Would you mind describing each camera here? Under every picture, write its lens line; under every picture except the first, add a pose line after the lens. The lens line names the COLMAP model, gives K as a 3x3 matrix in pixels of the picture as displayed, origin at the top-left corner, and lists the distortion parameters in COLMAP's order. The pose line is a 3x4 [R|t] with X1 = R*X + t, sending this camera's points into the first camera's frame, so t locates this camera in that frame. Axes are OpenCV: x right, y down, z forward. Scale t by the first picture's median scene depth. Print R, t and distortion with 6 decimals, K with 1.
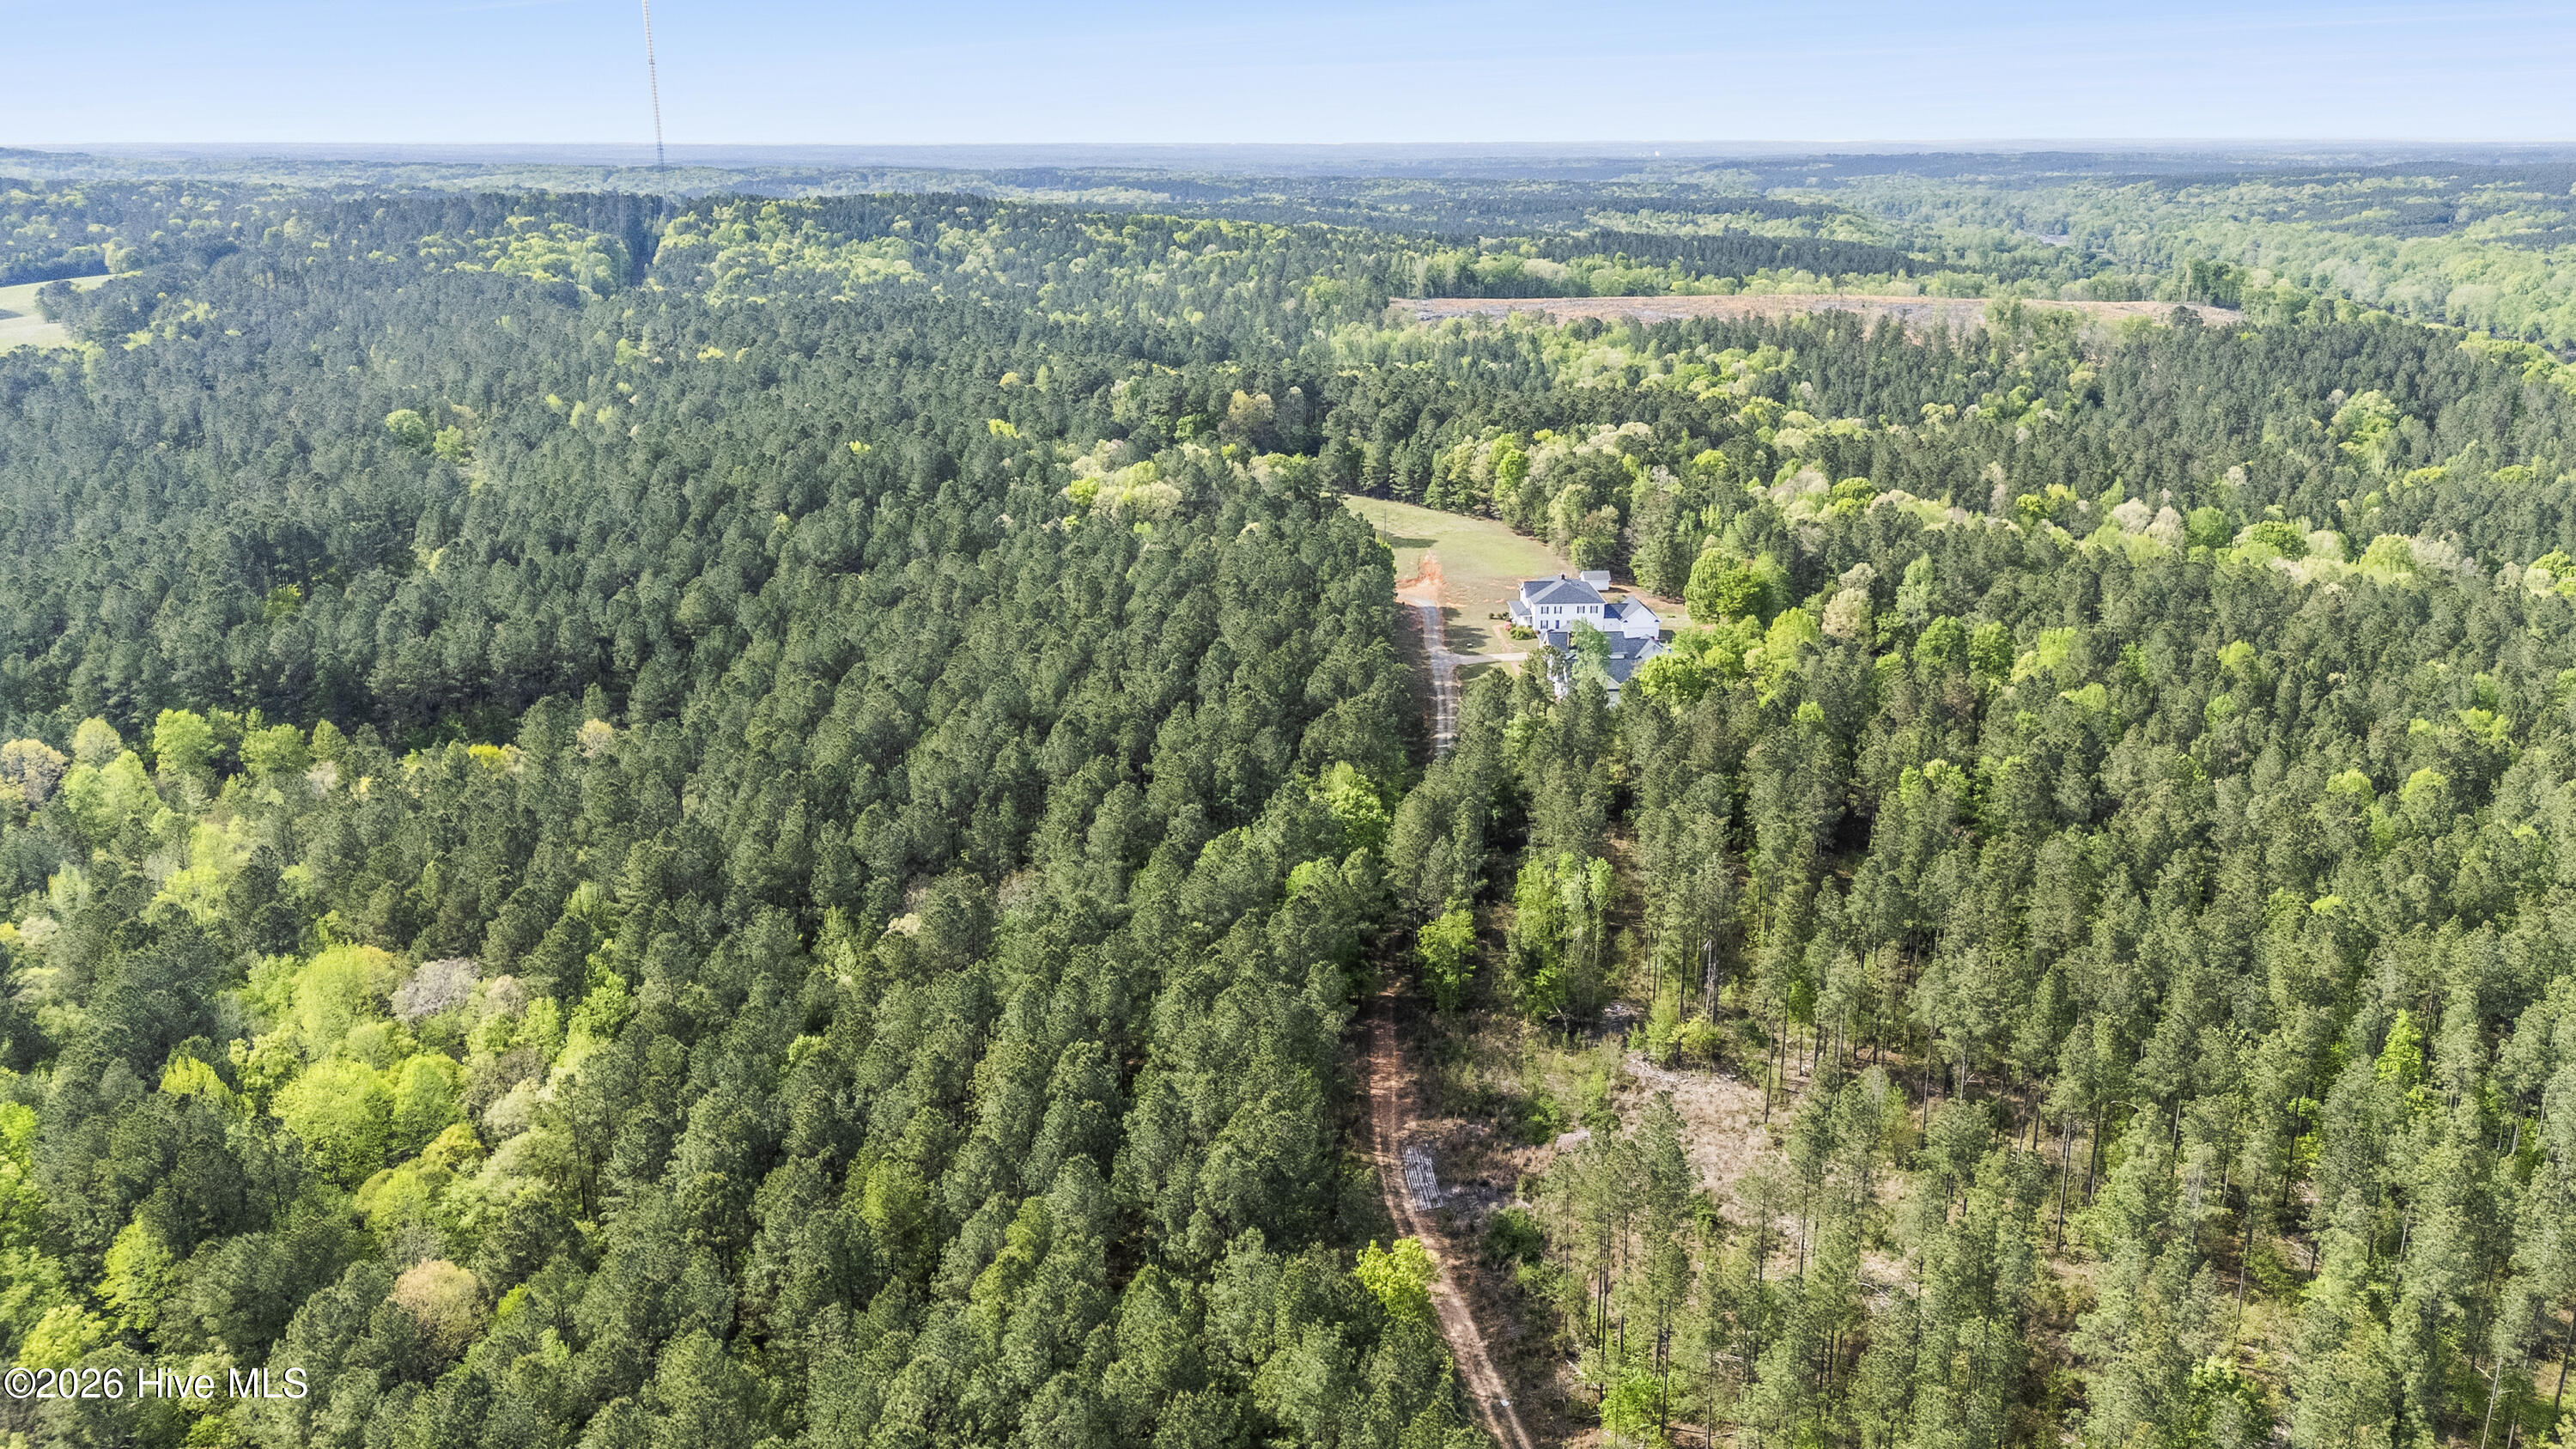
lens RADIAL K [[1900.2, 0, 1288.0], [0, 1900.2, 724.5], [0, 0, 1]] dist [0.033933, -0.010833]
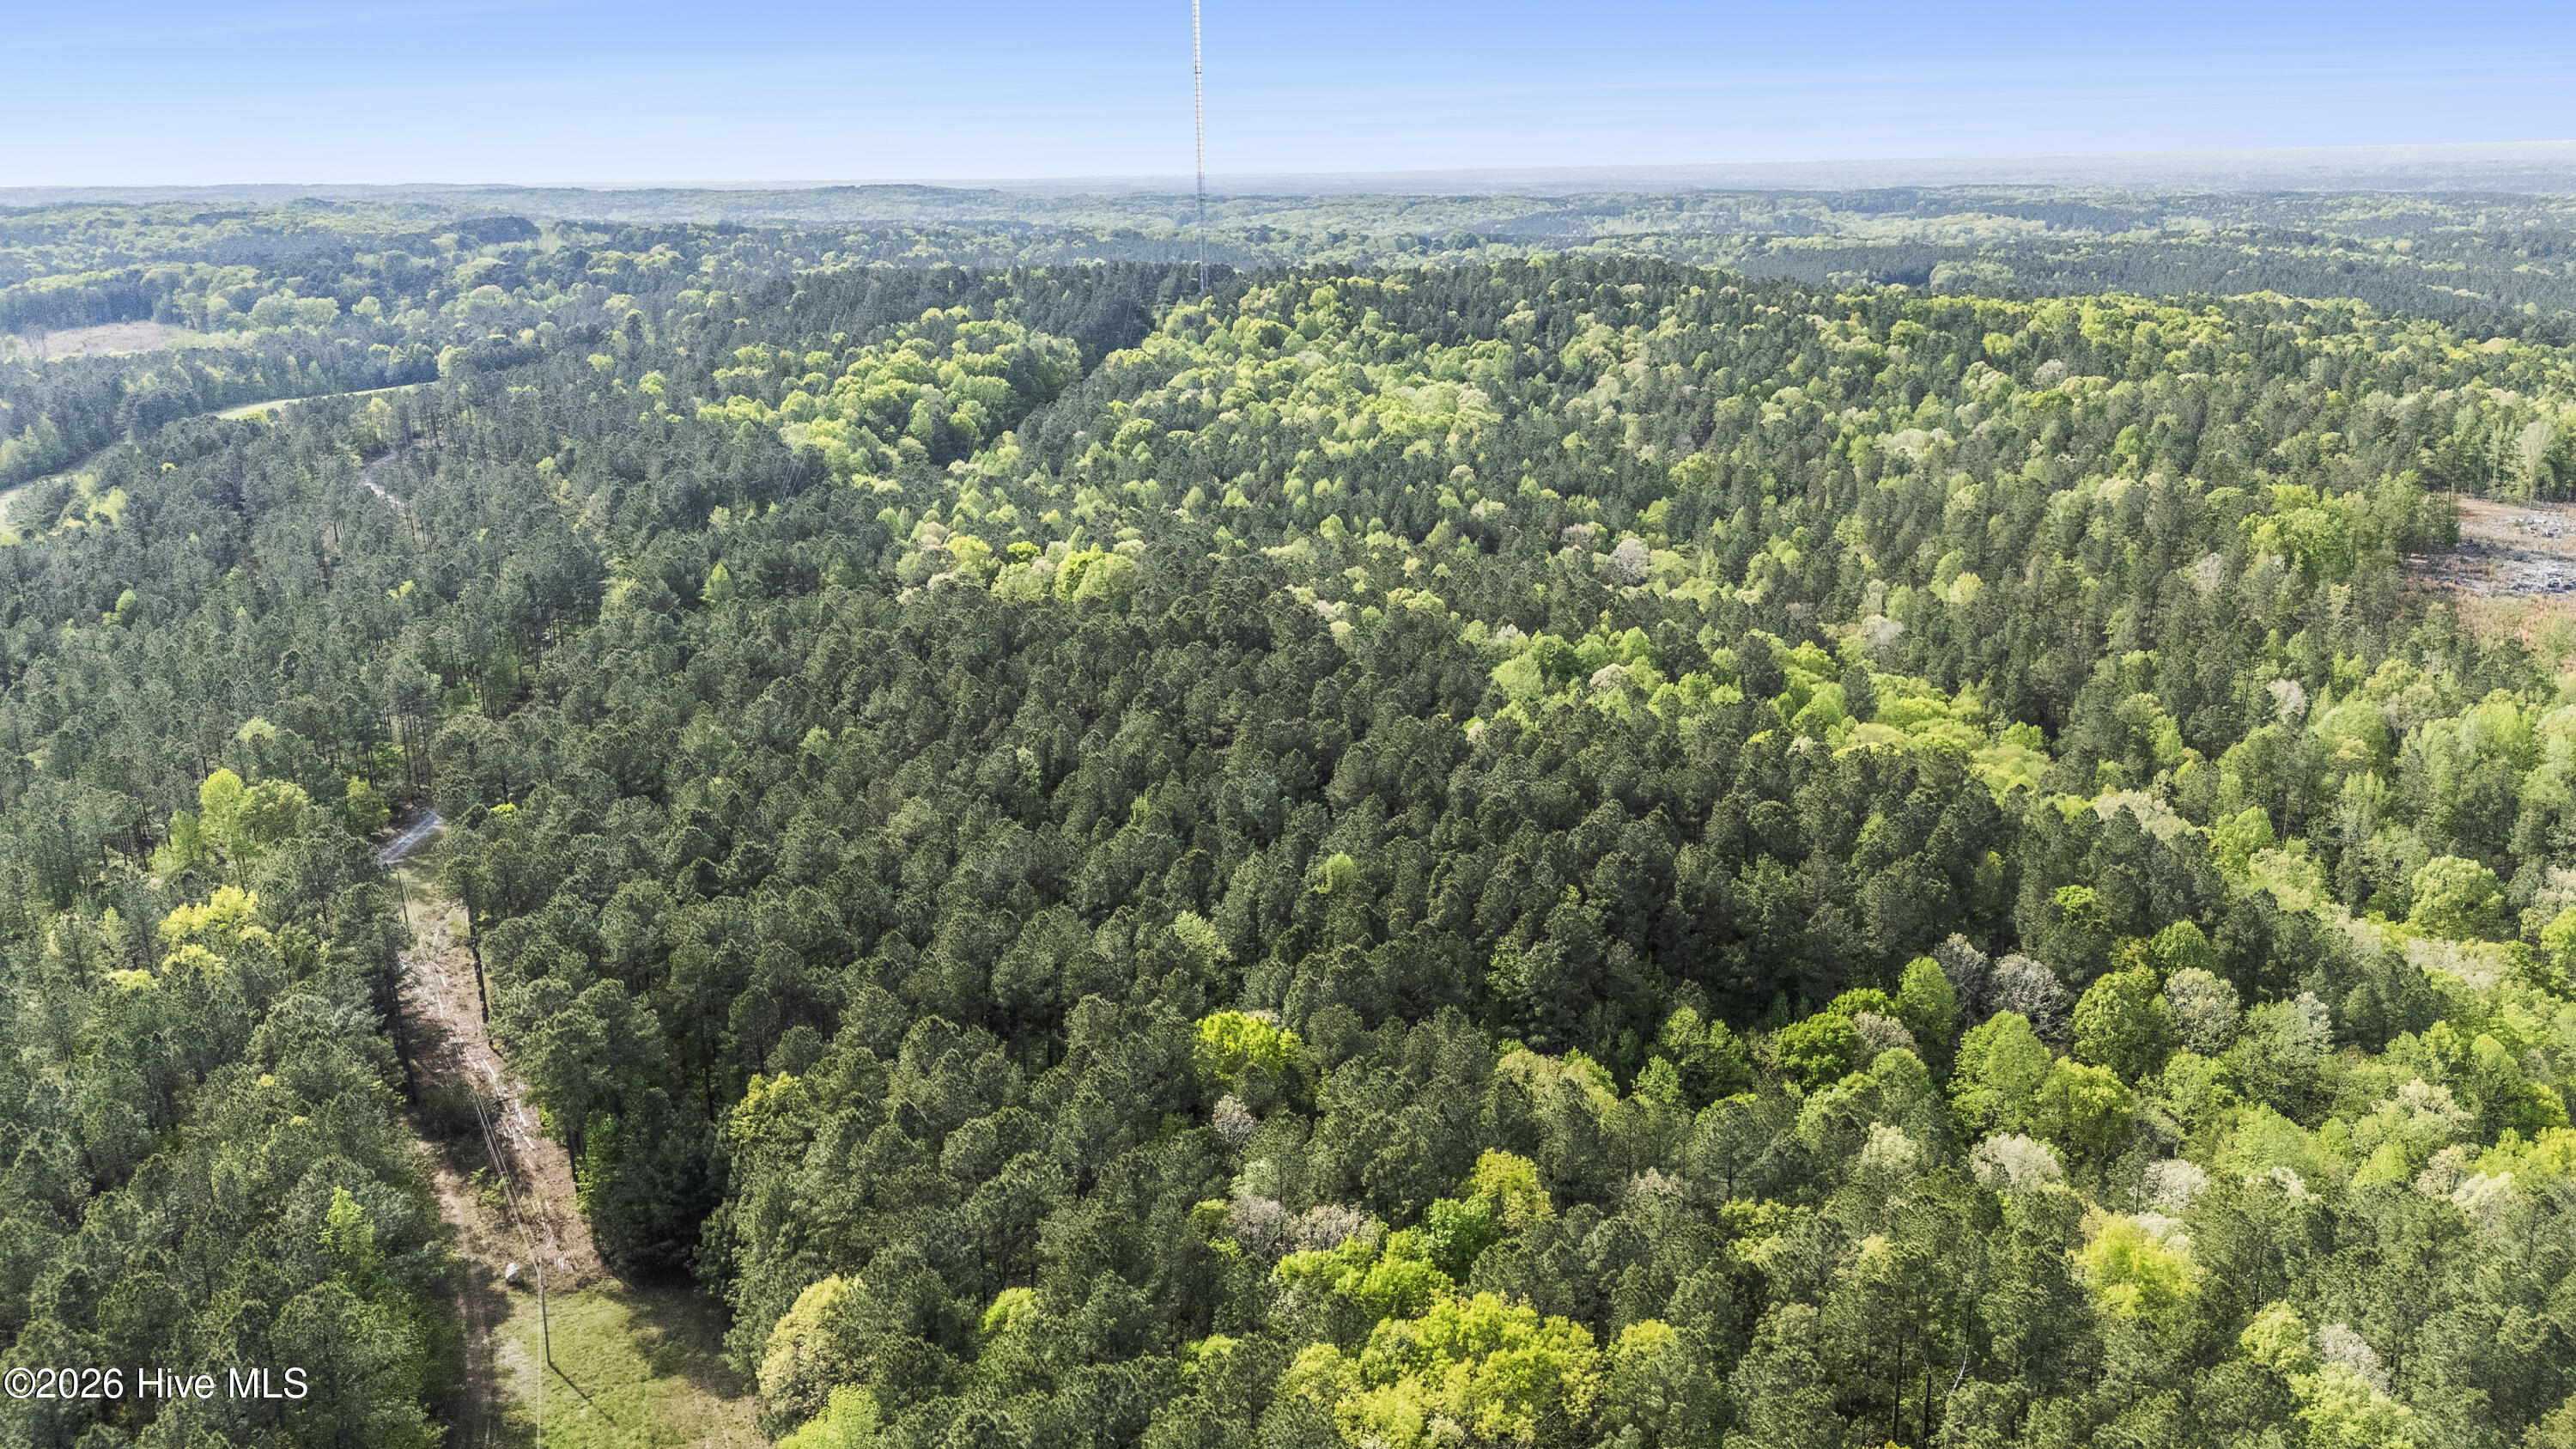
lens RADIAL K [[1907.2, 0, 1321.8], [0, 1907.2, 728.9], [0, 0, 1]] dist [0.103650, -0.129303]
pose [[0.914793, 0.096844, -0.392141, -0.005089], [-0.100593, 0.994867, 0.011030, -0.132593], [0.391196, 0.029356, 0.919839, 0.416405]]
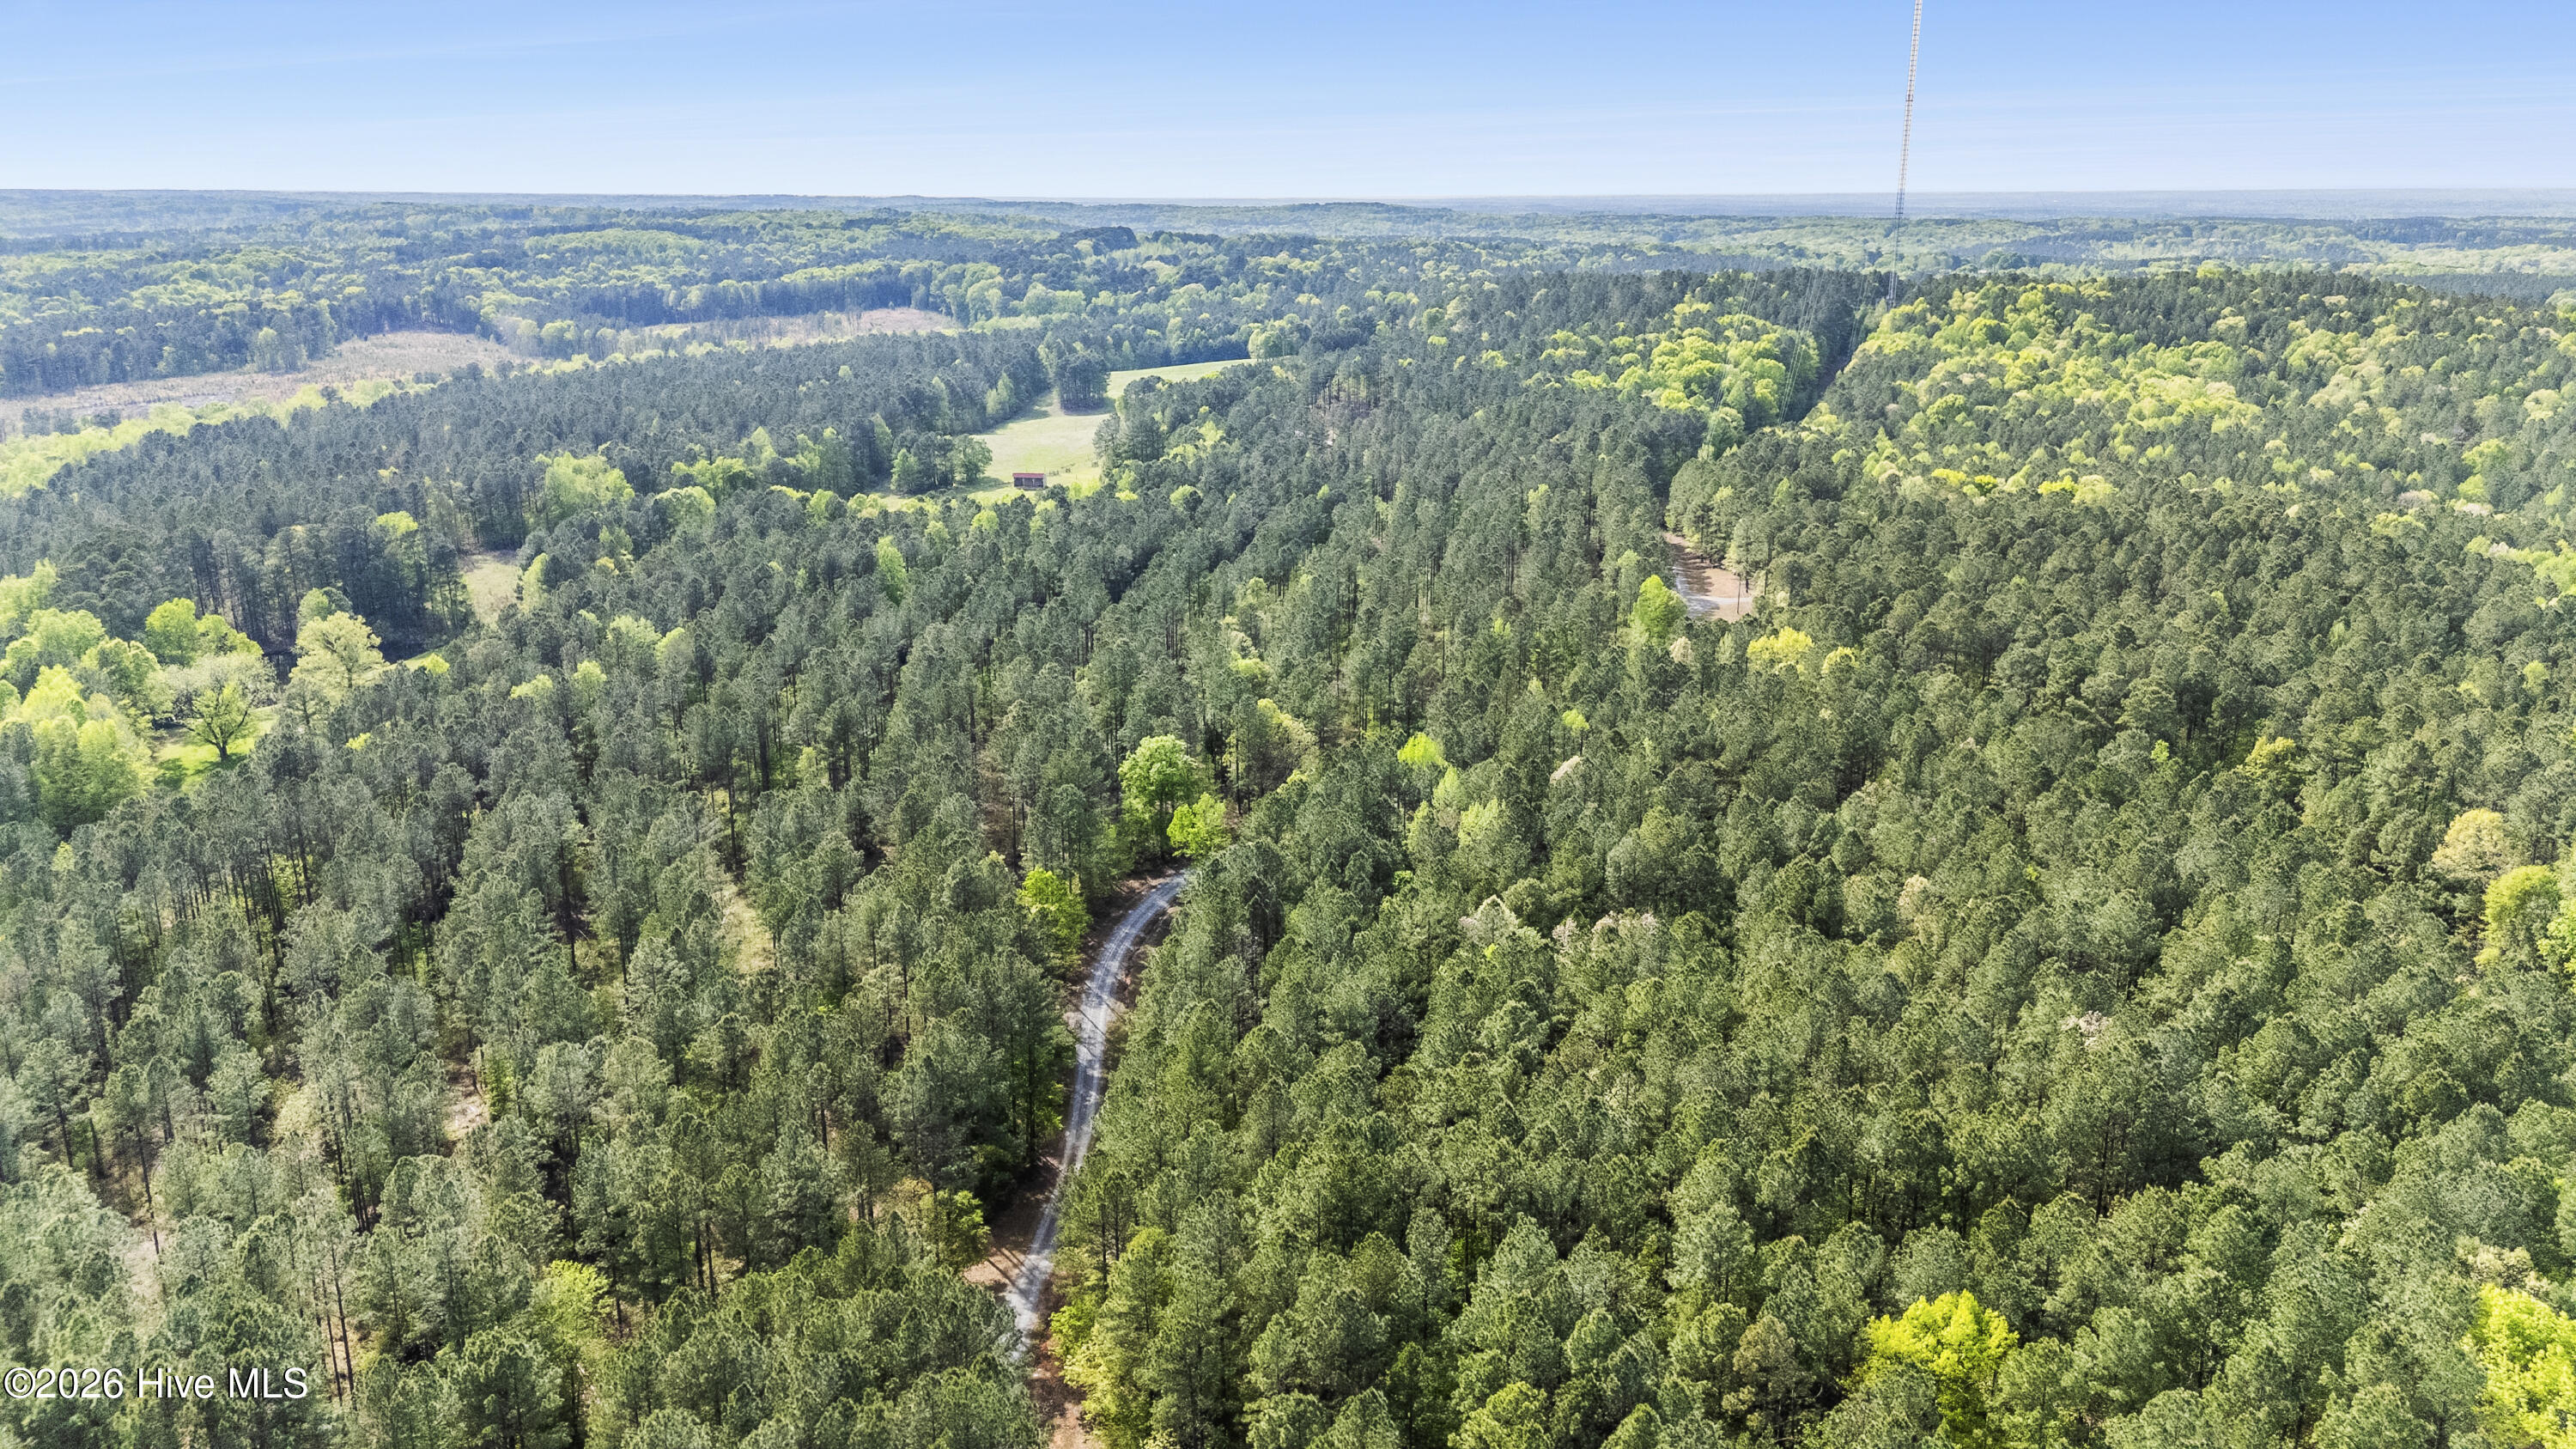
lens RADIAL K [[1900.2, 0, 1288.0], [0, 1900.2, 724.5], [0, 0, 1]] dist [0.033933, -0.010833]
pose [[0.803805, 0.155801, -0.574128, -0.060868], [-0.169331, 0.985095, 0.030255, -0.088269], [0.570284, 0.072899, 0.818206, 0.272927]]
